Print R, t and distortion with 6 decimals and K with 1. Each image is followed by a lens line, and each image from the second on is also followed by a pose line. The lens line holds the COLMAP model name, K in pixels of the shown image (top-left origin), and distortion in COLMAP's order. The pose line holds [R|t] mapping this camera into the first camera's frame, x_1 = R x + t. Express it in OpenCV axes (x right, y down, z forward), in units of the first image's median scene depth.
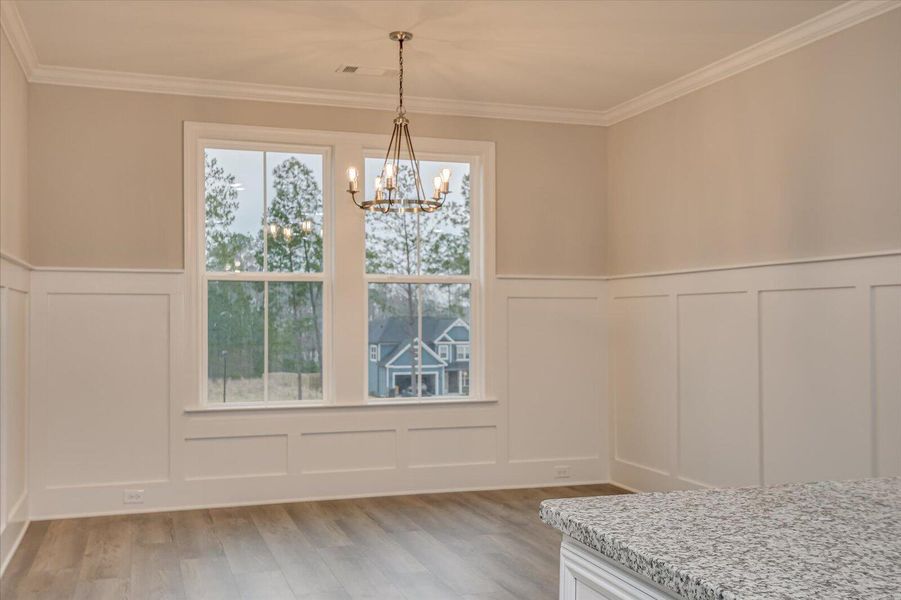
lens RADIAL K [[902.2, 0, 450.5], [0, 902.2, 300.0], [0, 0, 1]] dist [0.024348, 0.005901]
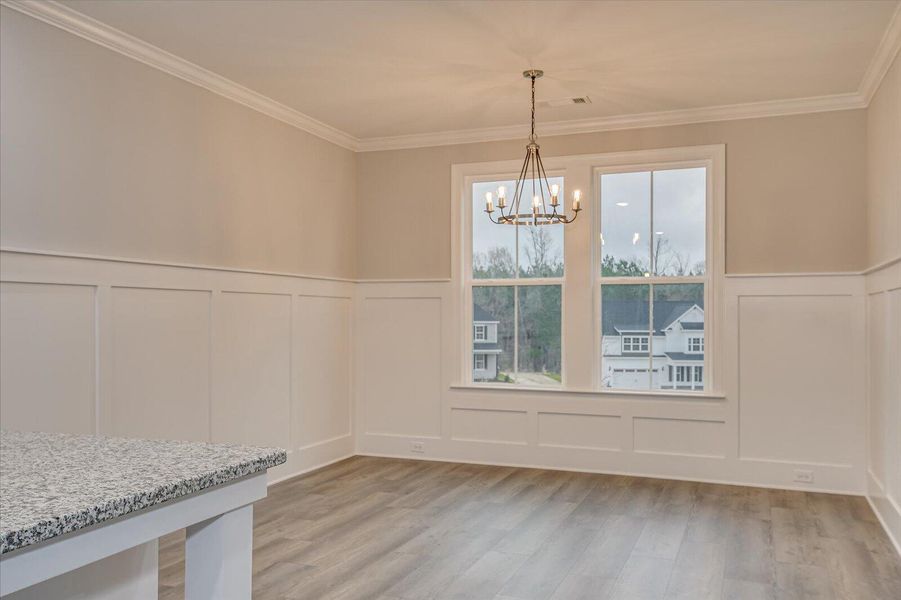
lens RADIAL K [[787.6, 0, 450.5], [0, 787.6, 300.0], [0, 0, 1]] dist [-0.003526, -0.001848]
pose [[0.756068, -0.010263, -0.654413, 0.450627], [0.010043, 0.999941, -0.004079, 0.002328], [0.654416, -0.003488, 0.756126, 0.139293]]
